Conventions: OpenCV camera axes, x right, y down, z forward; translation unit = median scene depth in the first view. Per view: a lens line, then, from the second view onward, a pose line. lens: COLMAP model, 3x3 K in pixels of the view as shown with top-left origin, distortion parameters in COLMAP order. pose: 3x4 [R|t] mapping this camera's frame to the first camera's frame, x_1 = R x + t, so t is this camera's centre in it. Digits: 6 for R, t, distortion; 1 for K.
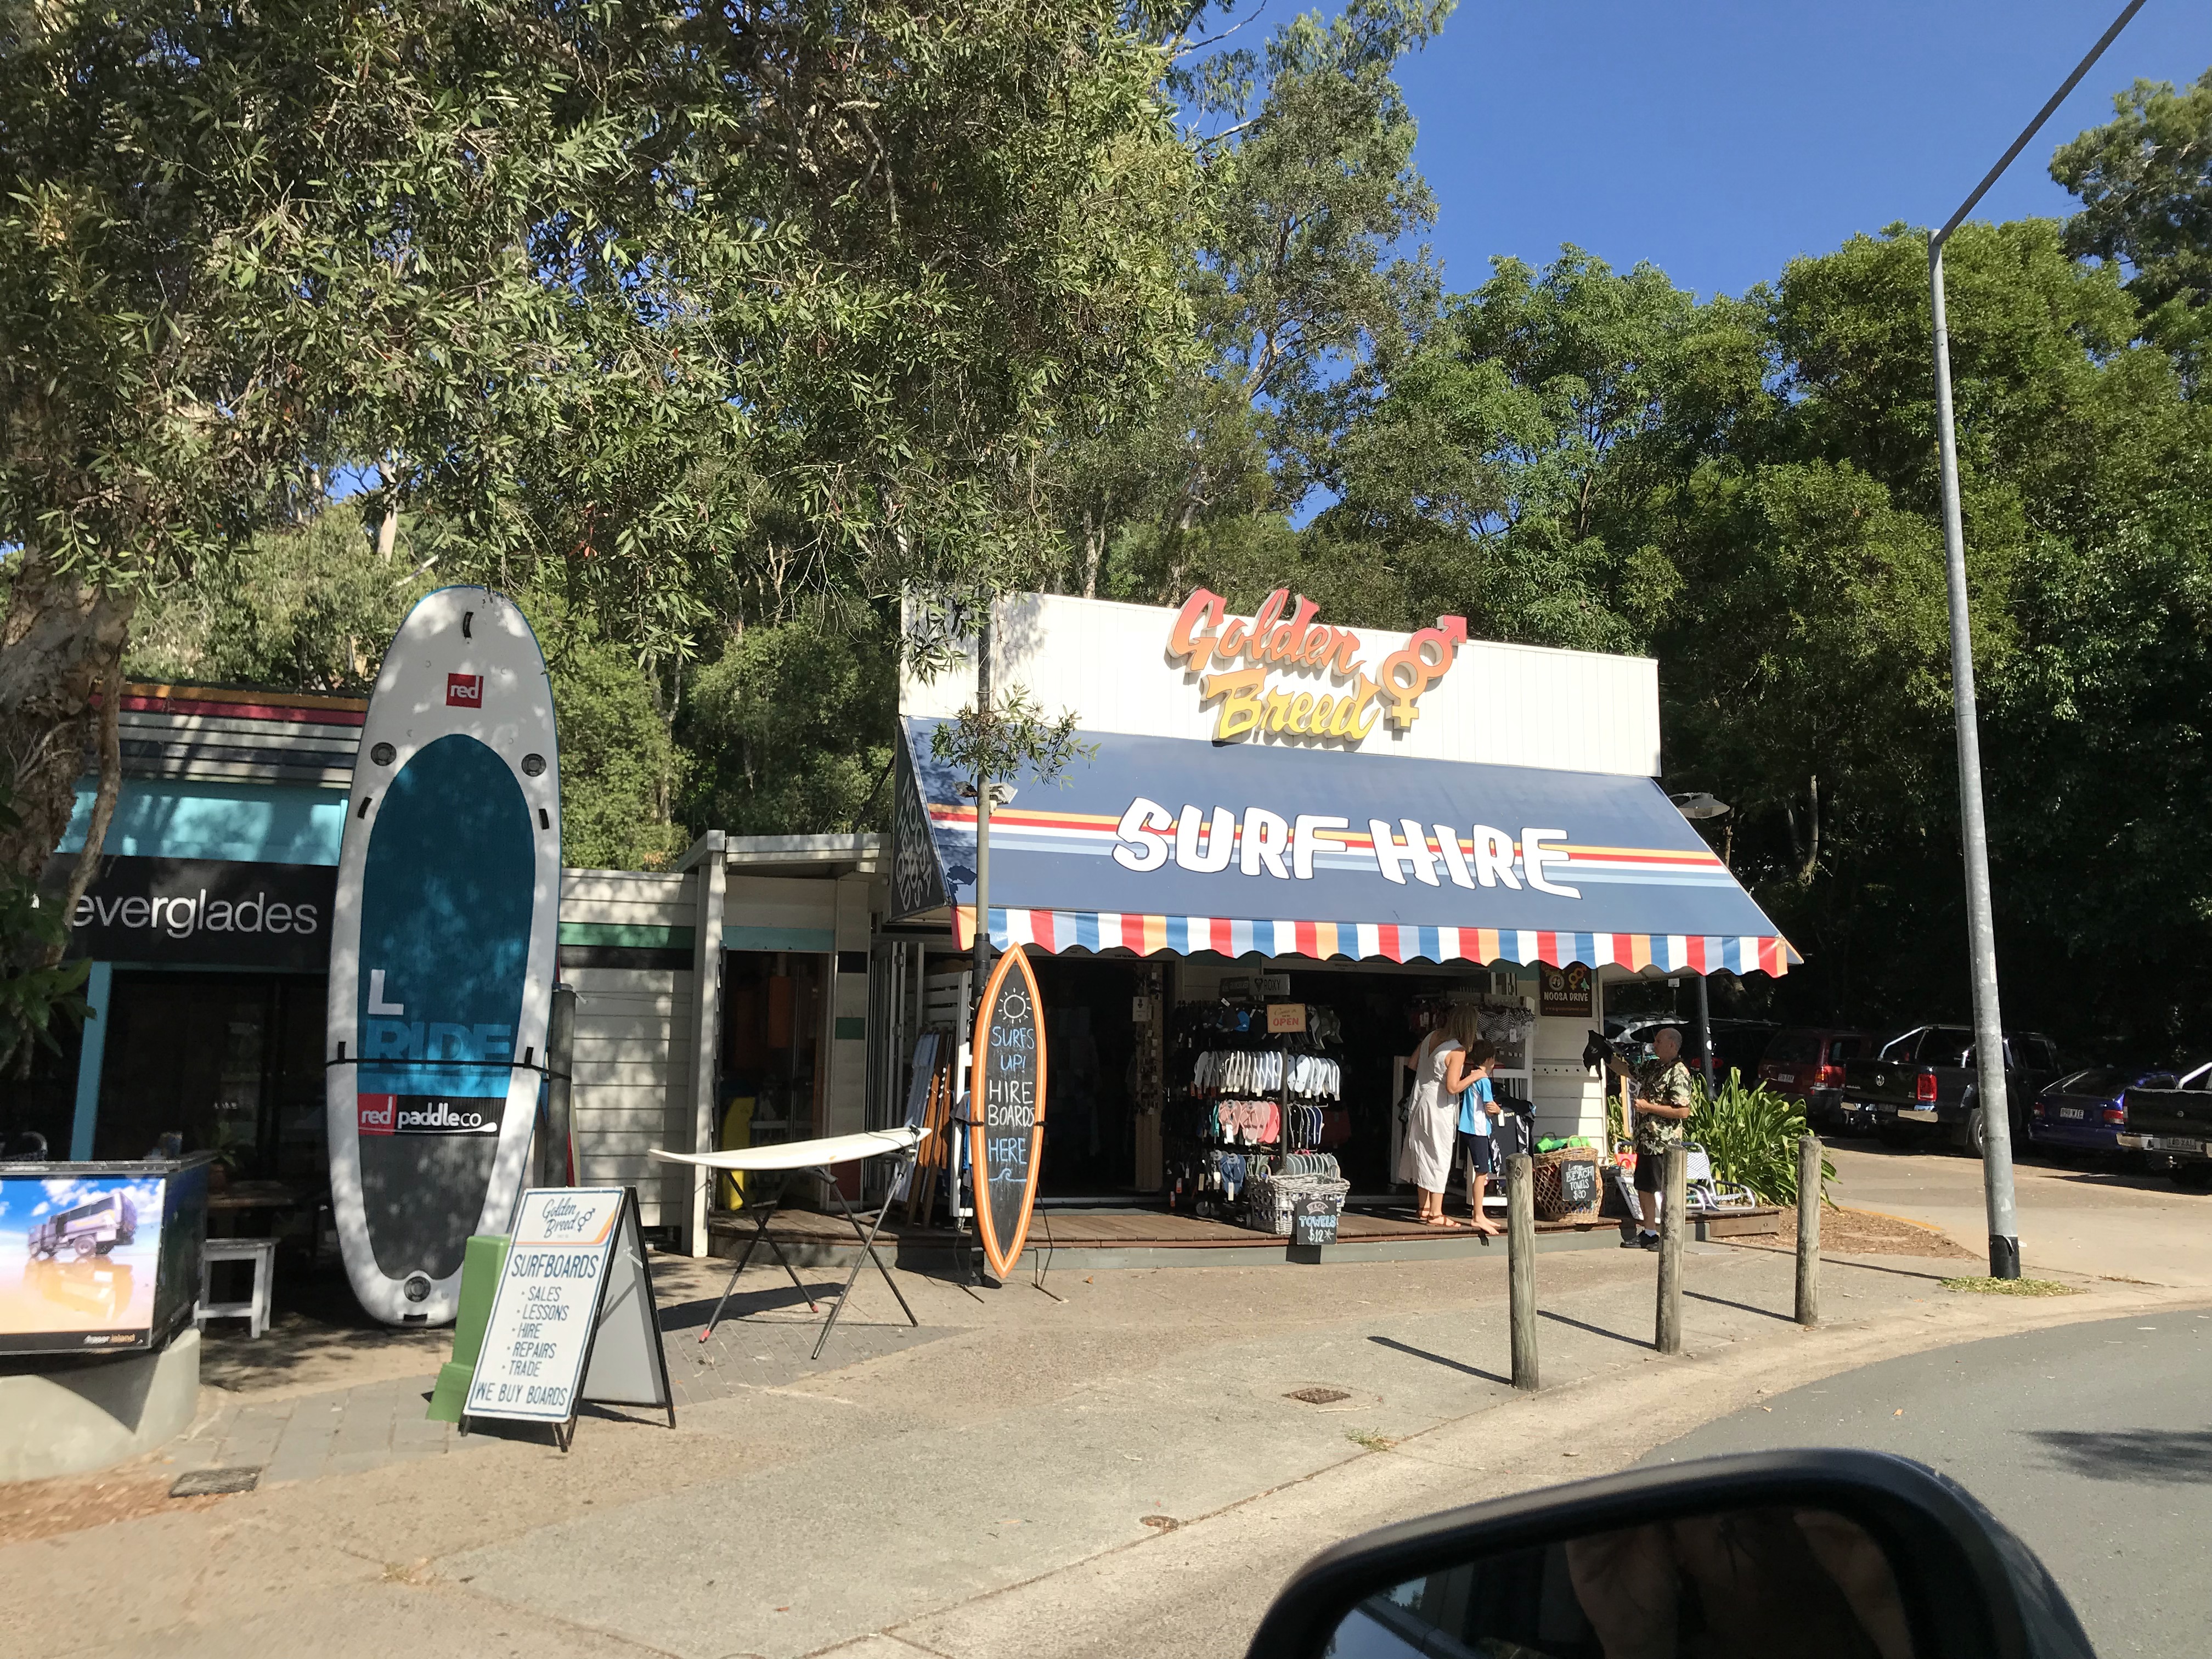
lens RADIAL K [[1771.6, 0, 1029.7], [0, 1771.6, 832.2], [0, 0, 1]] dist [0.099532, -0.240714]
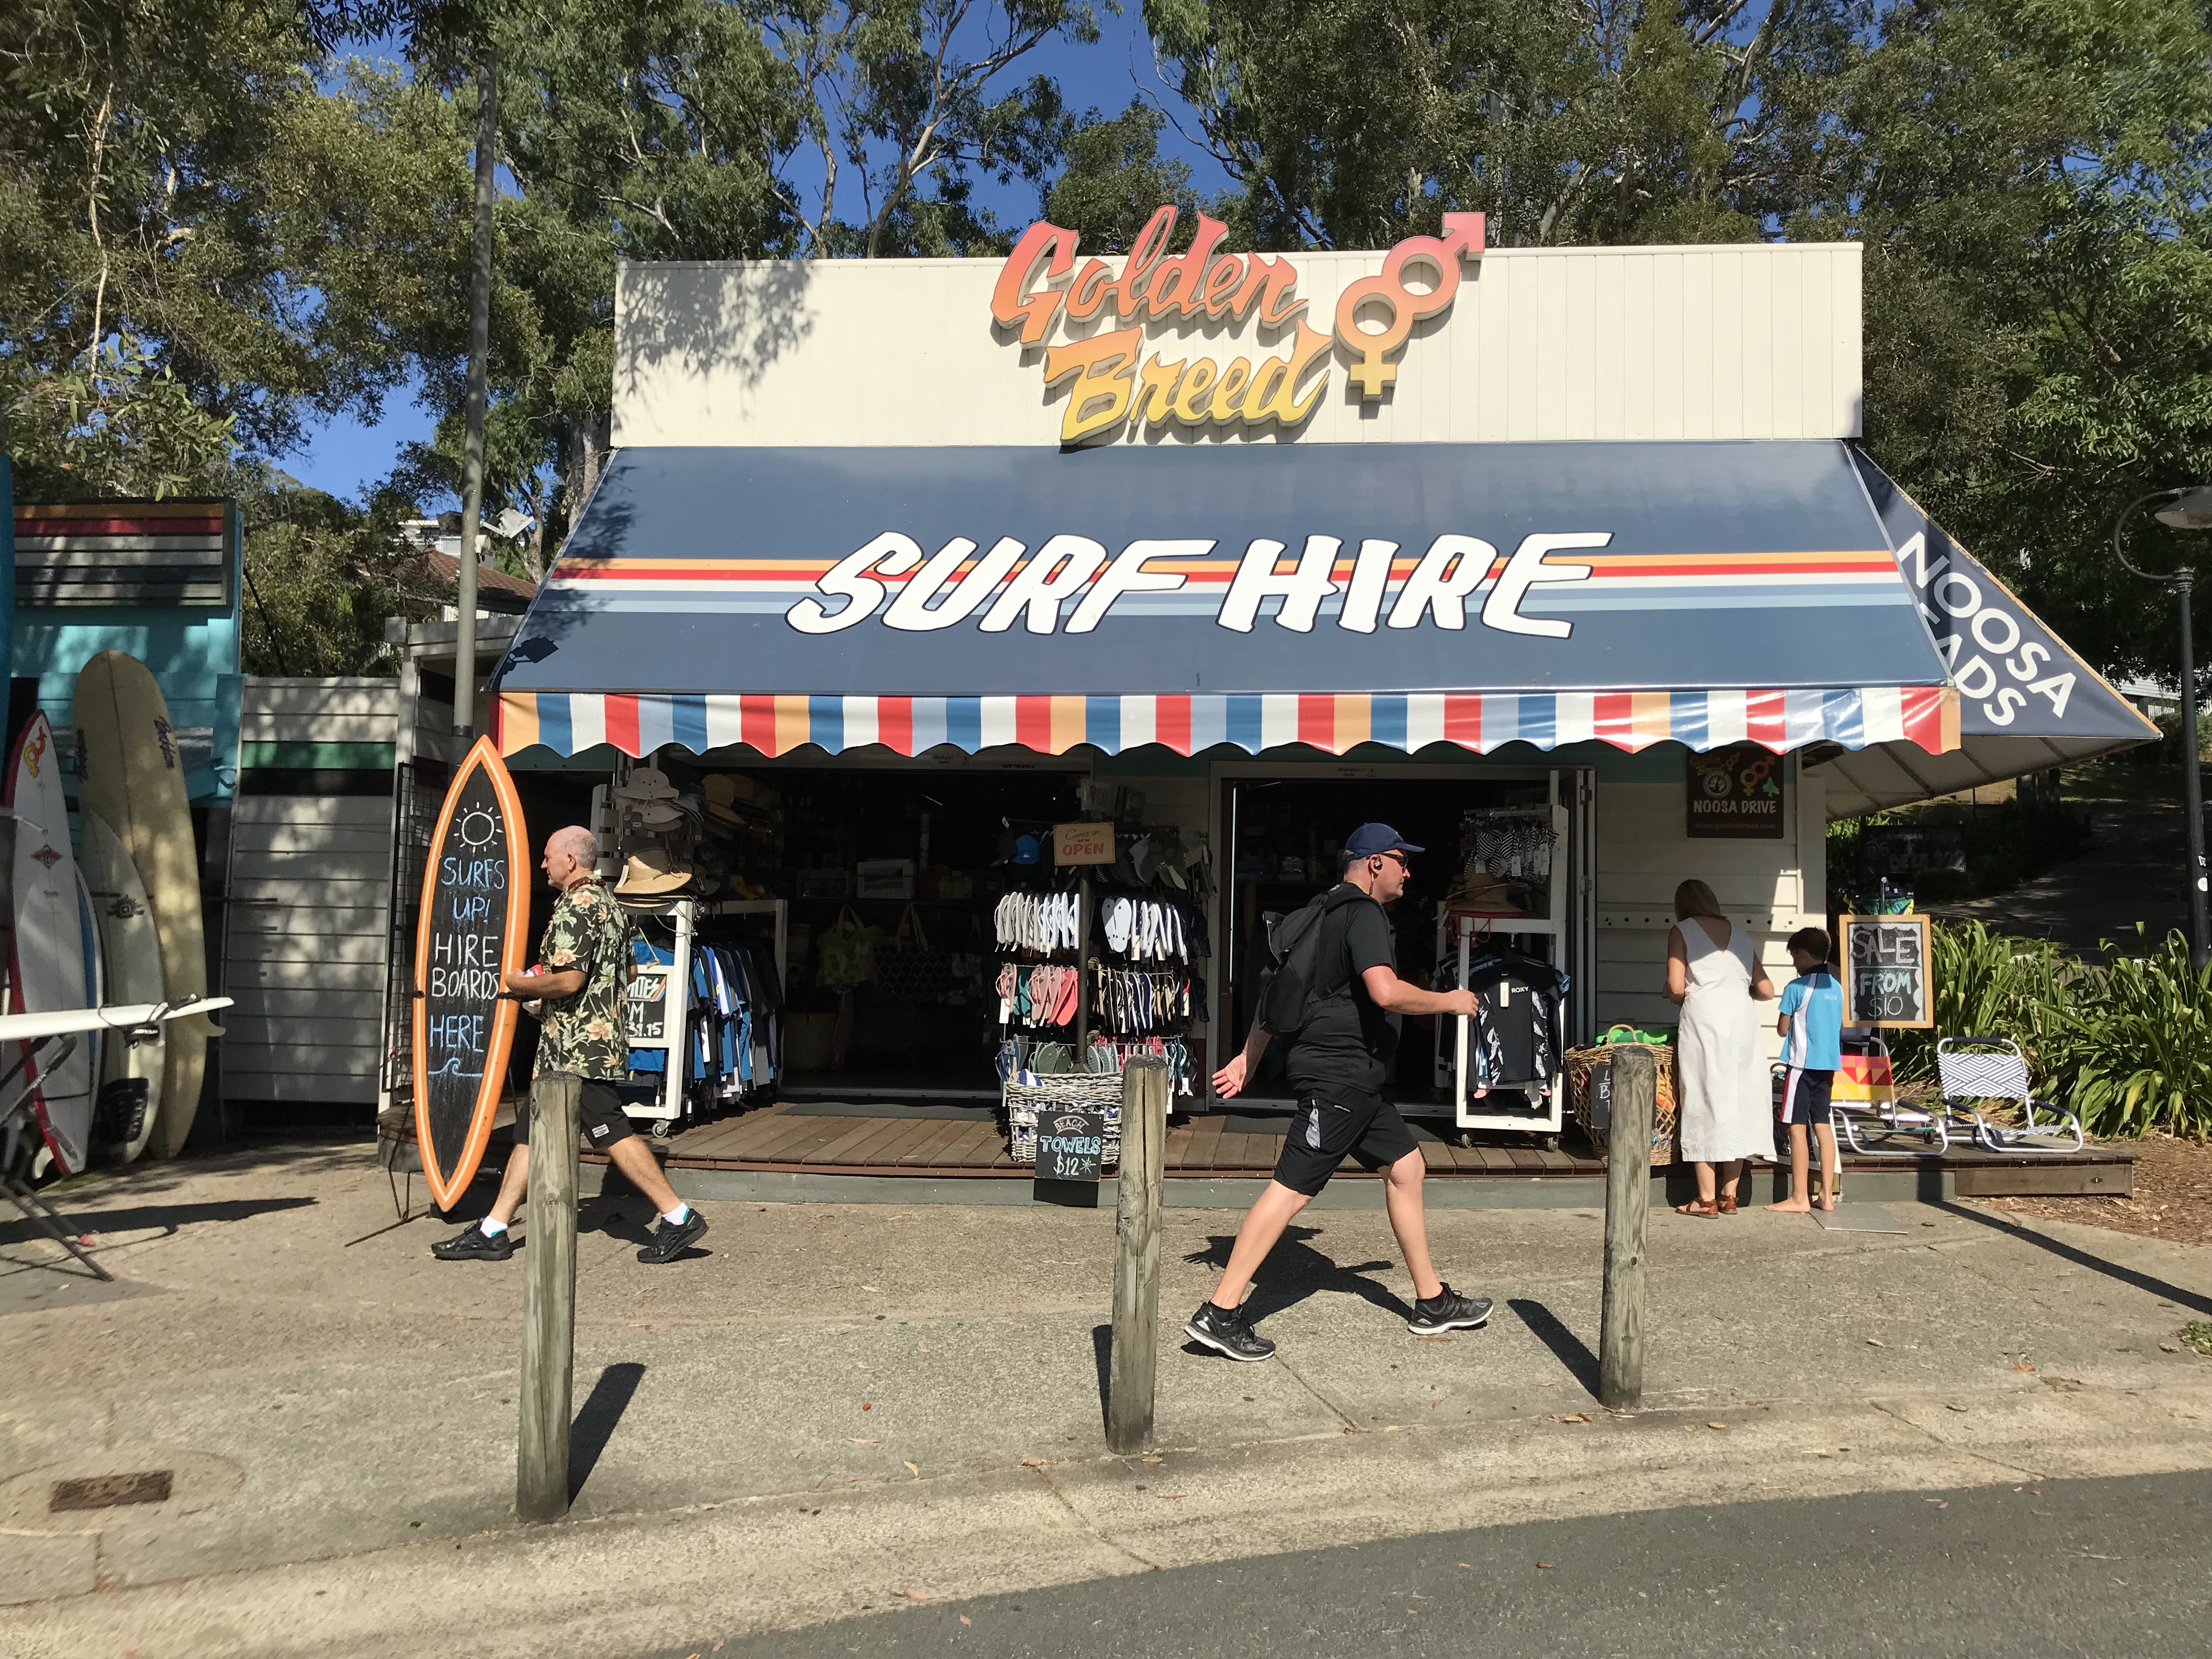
lens RADIAL K [[1771.6, 0, 1029.7], [0, 1771.6, 832.2], [0, 0, 1]] dist [0.099532, -0.240714]
pose [[0.909833, -0.016893, -0.414631, 0.383727], [0.051490, 0.996045, 0.072405, 0.048223], [0.411768, -0.087225, 0.907105, 0.363697]]
